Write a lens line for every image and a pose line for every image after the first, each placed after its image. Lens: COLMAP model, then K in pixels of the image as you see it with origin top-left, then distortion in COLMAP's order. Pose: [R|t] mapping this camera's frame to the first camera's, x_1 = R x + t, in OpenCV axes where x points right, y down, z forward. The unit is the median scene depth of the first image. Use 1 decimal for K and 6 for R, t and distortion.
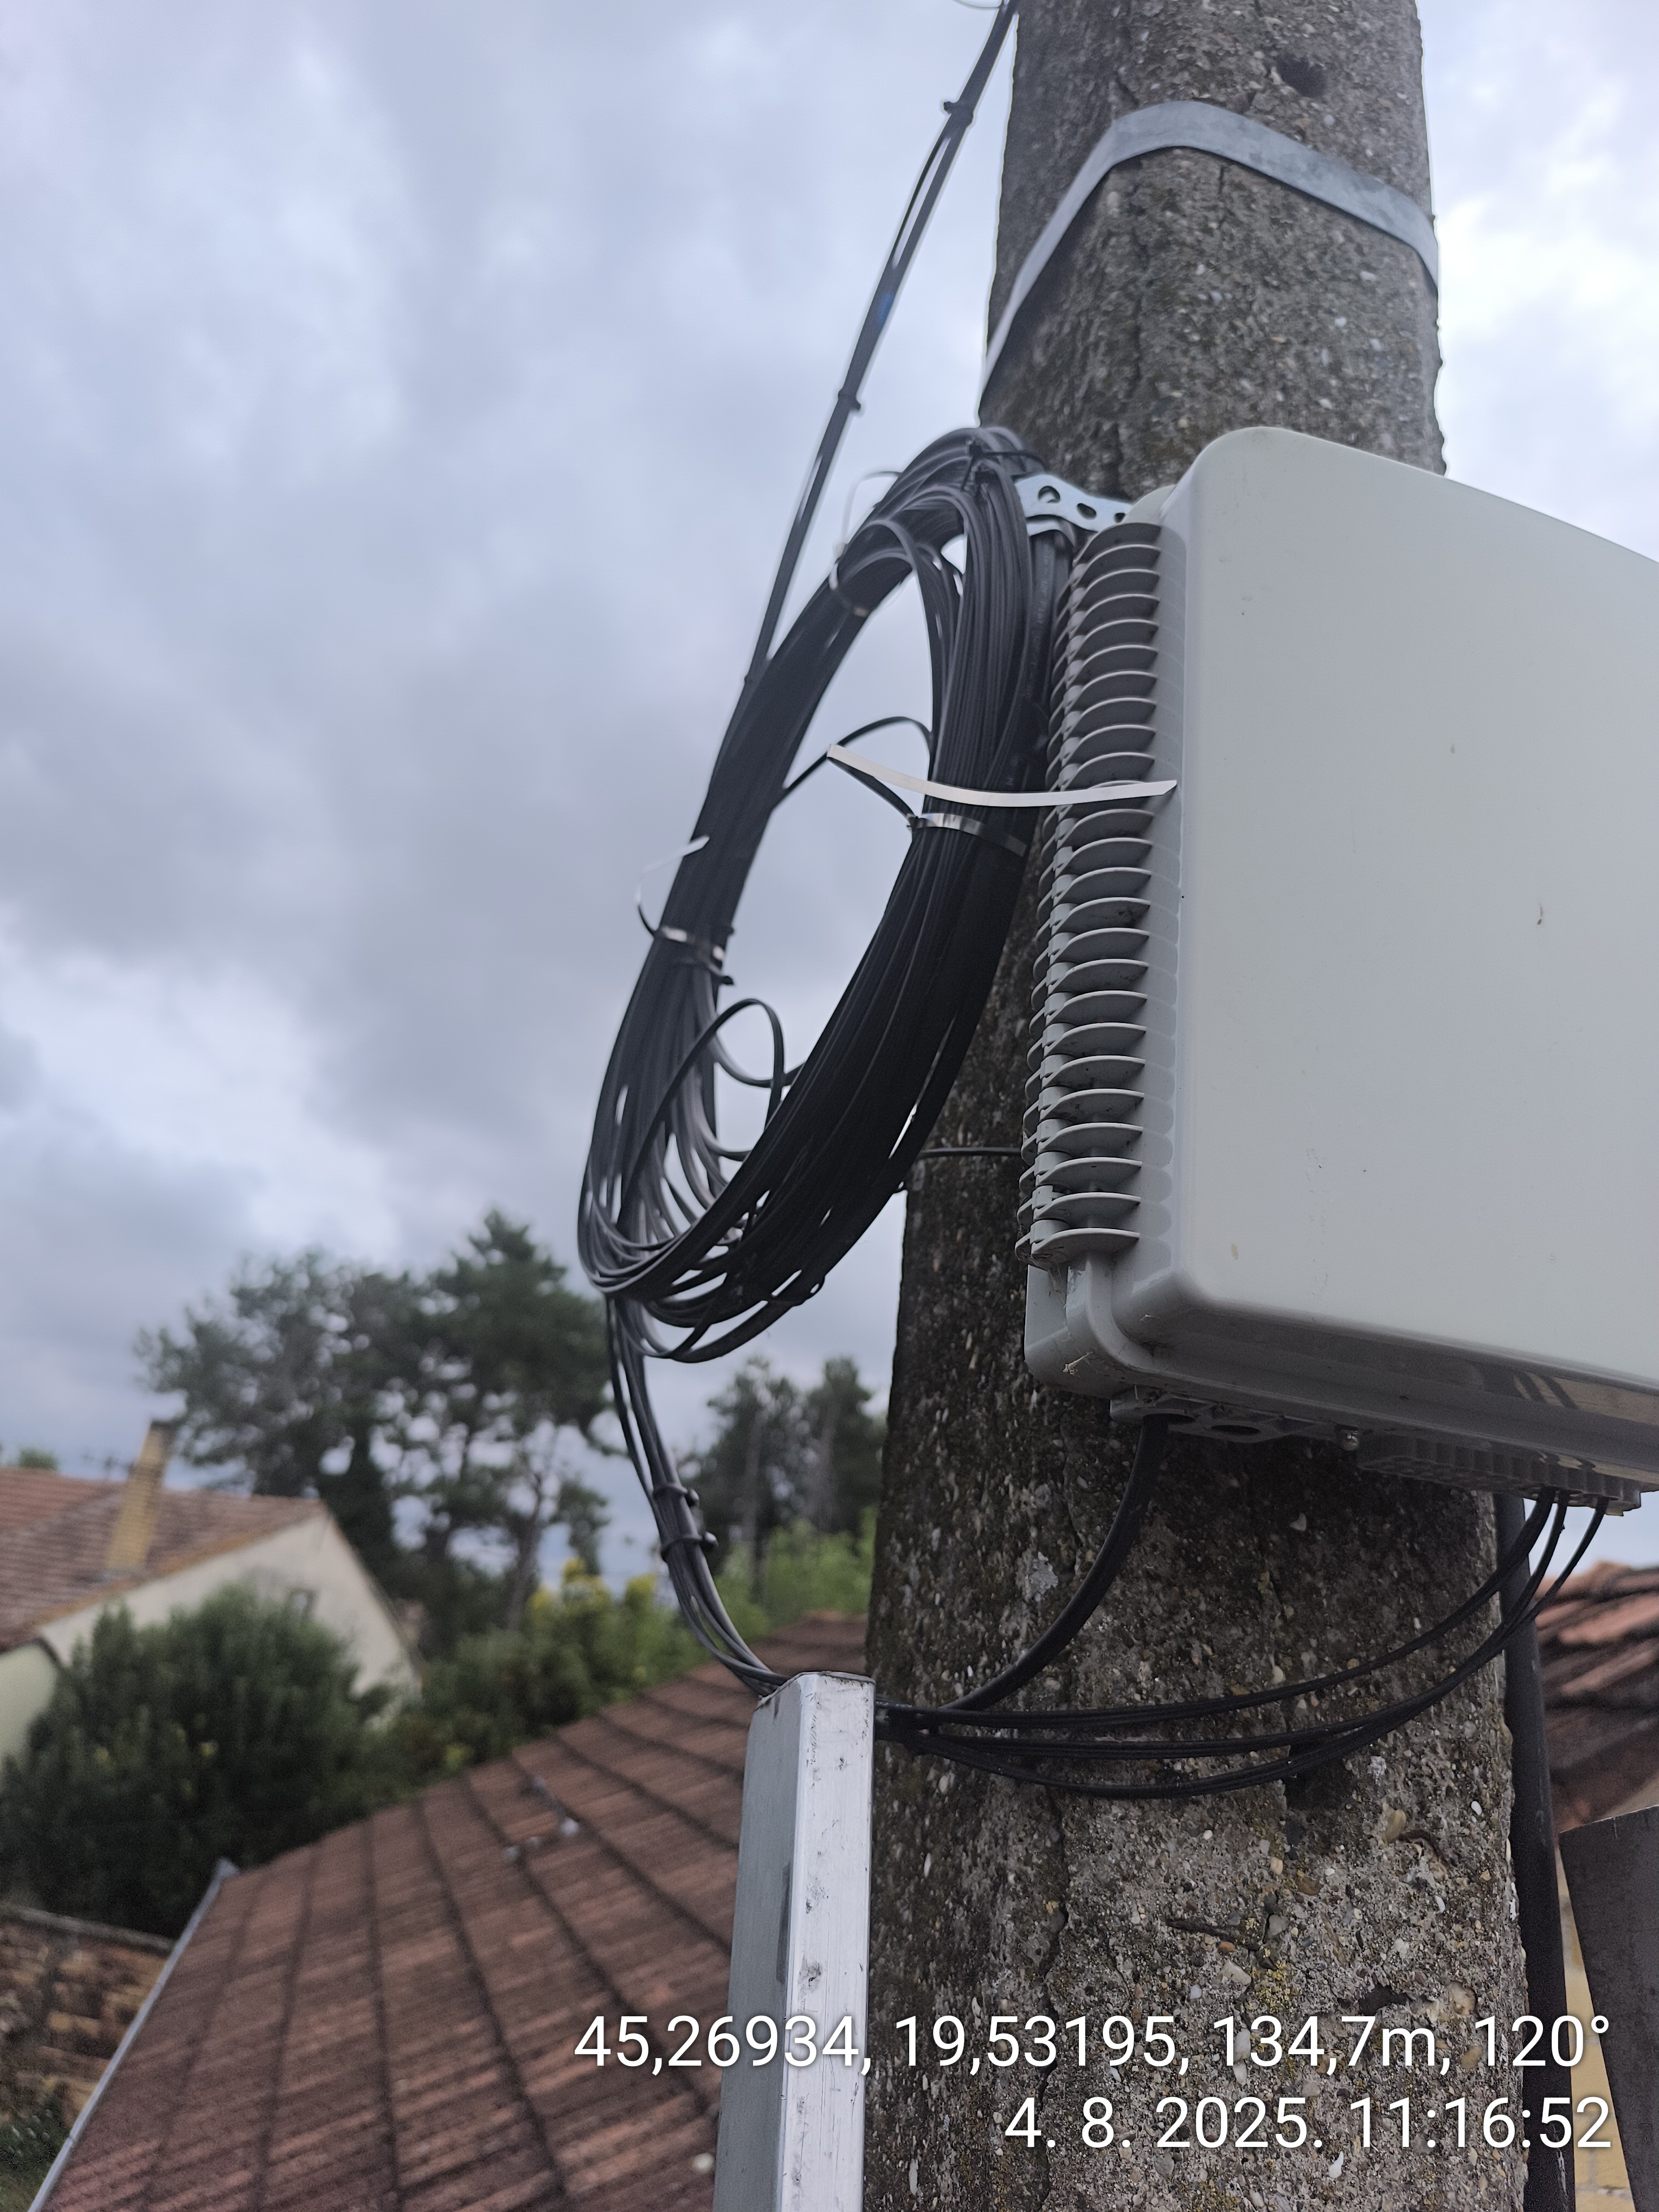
lens RADIAL K [[1489.6, 0, 828.6], [0, 1489.6, 1104.5], [0, 0, 1]] dist [0.016277, -0.024769]
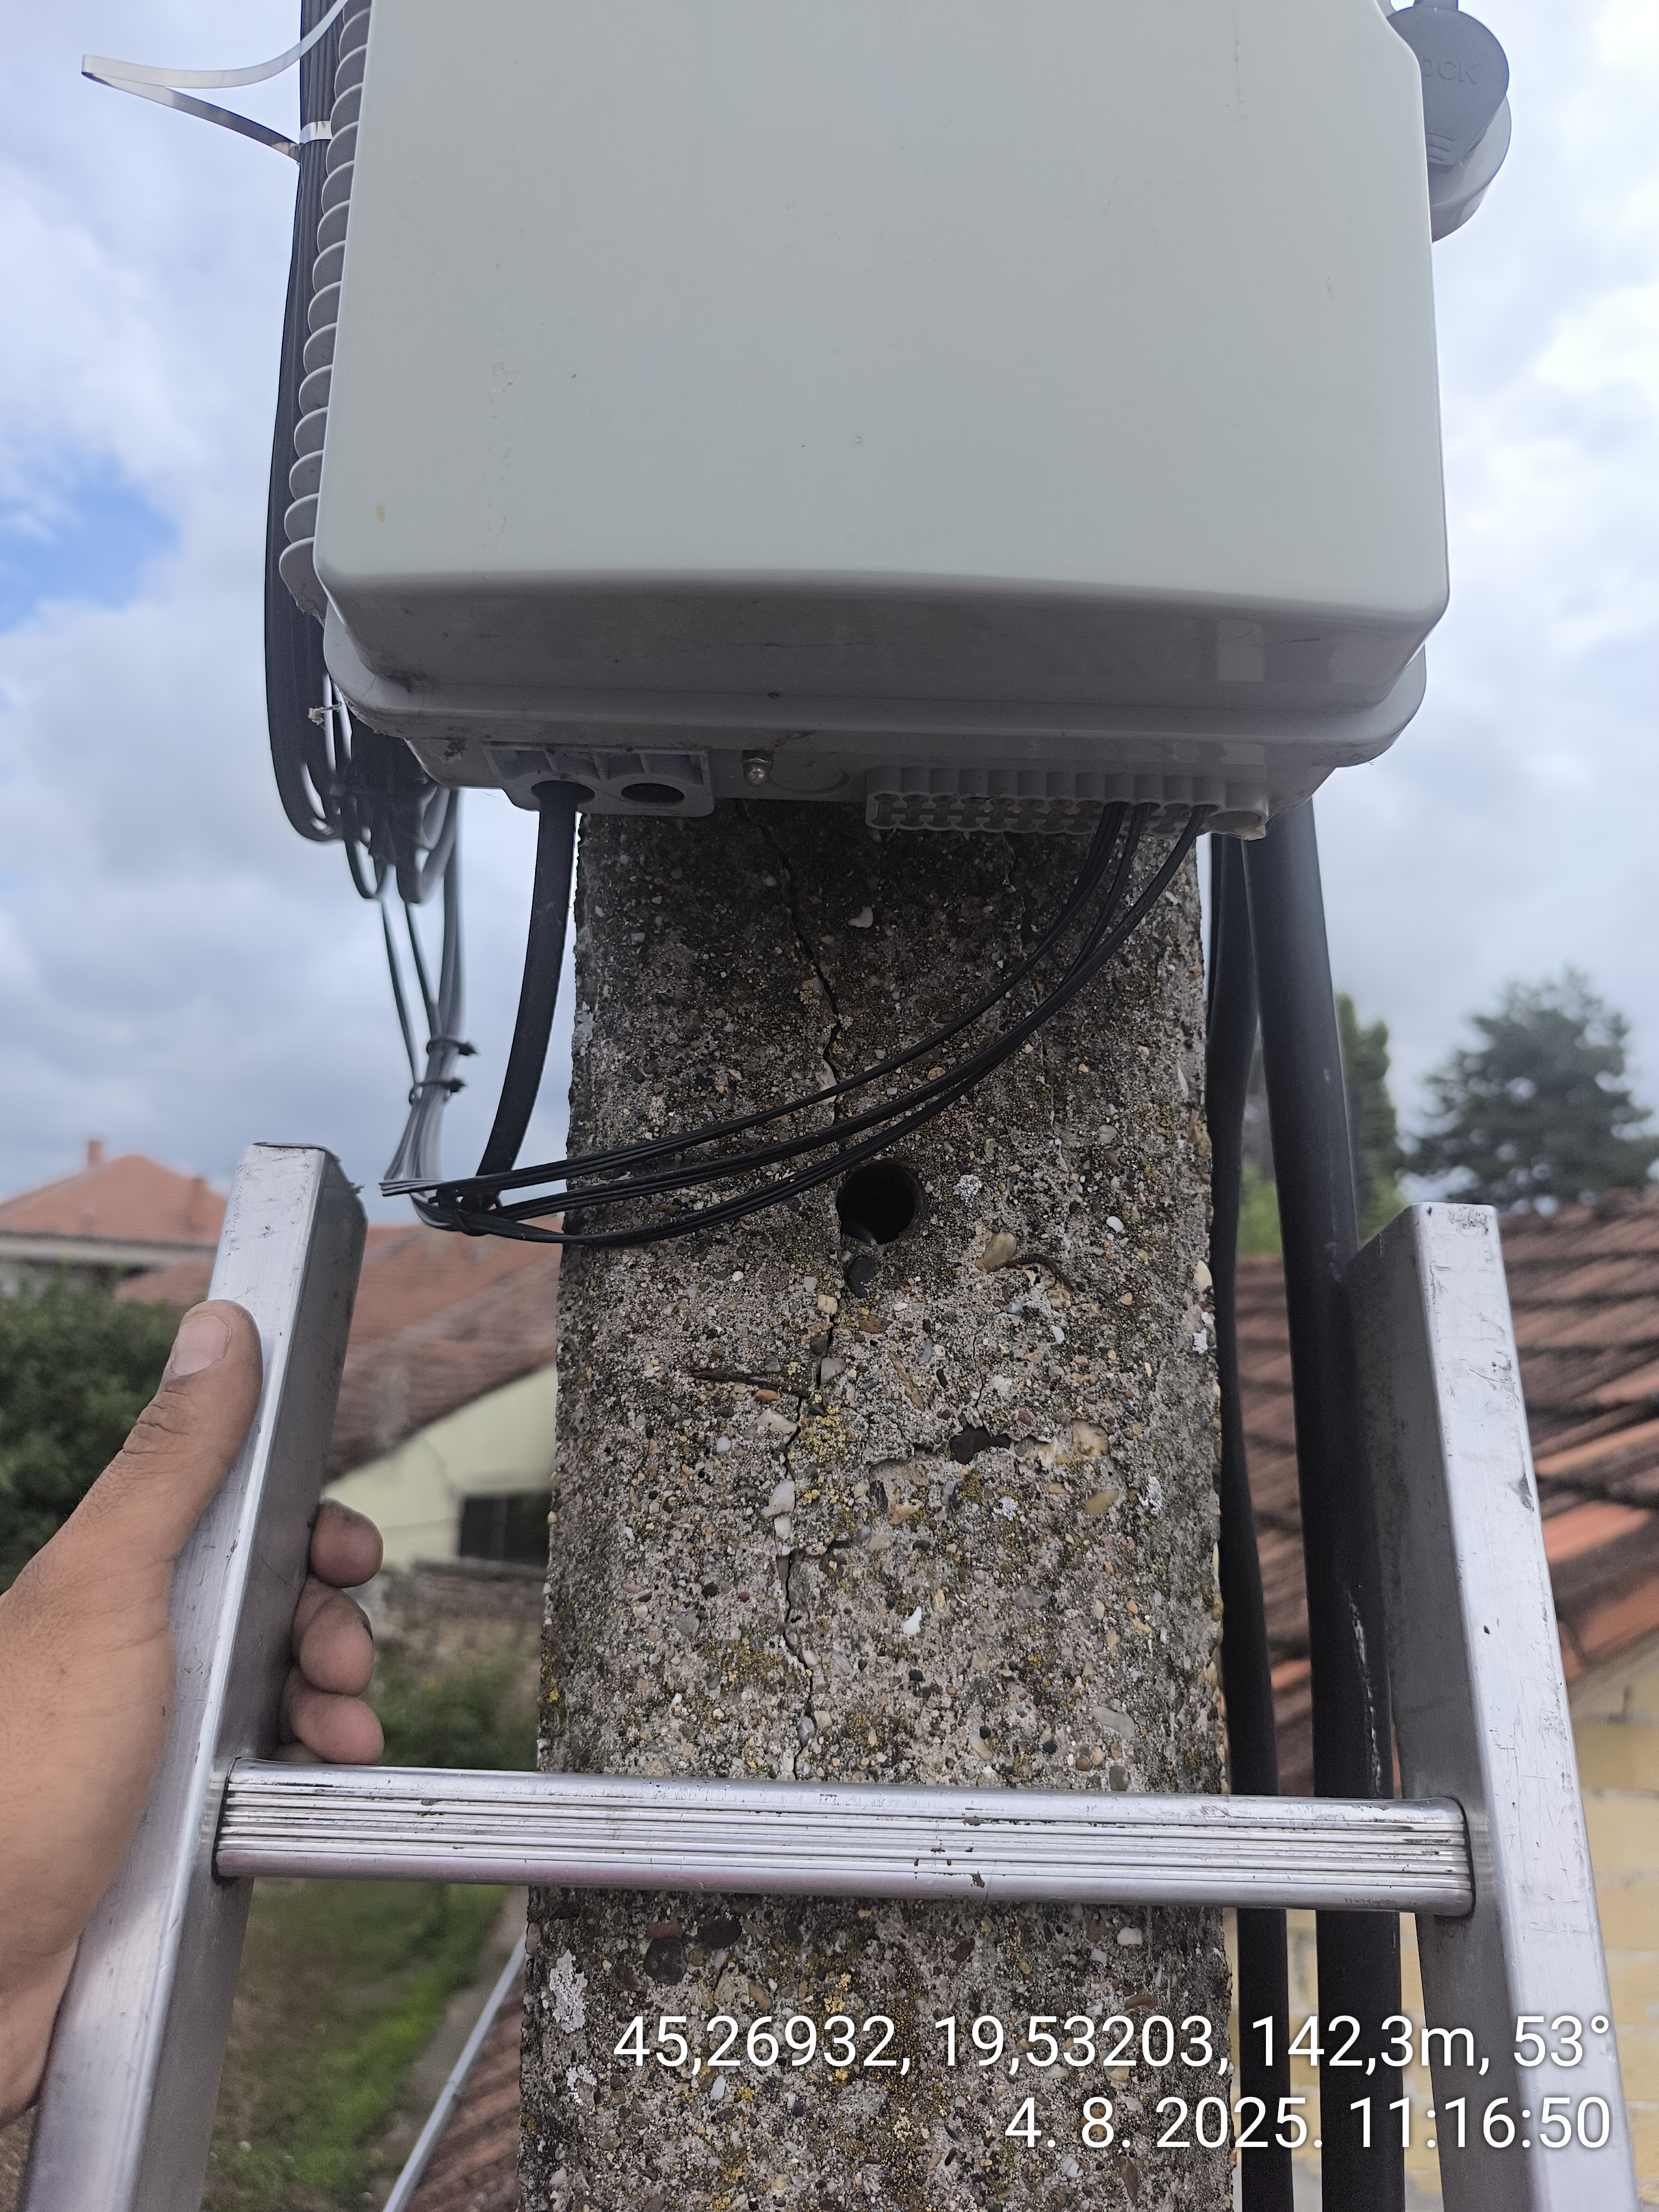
lens RADIAL K [[1489.6, 0, 805.2], [0, 1489.6, 1046.6], [0, 0, 1]] dist [0.016277, -0.024769]
pose [[0.956540, -0.140202, -0.255684, 0.515127], [0.183103, 0.971200, 0.152460, 0.232572], [0.226945, -0.192651, 0.954663, 0.214611]]
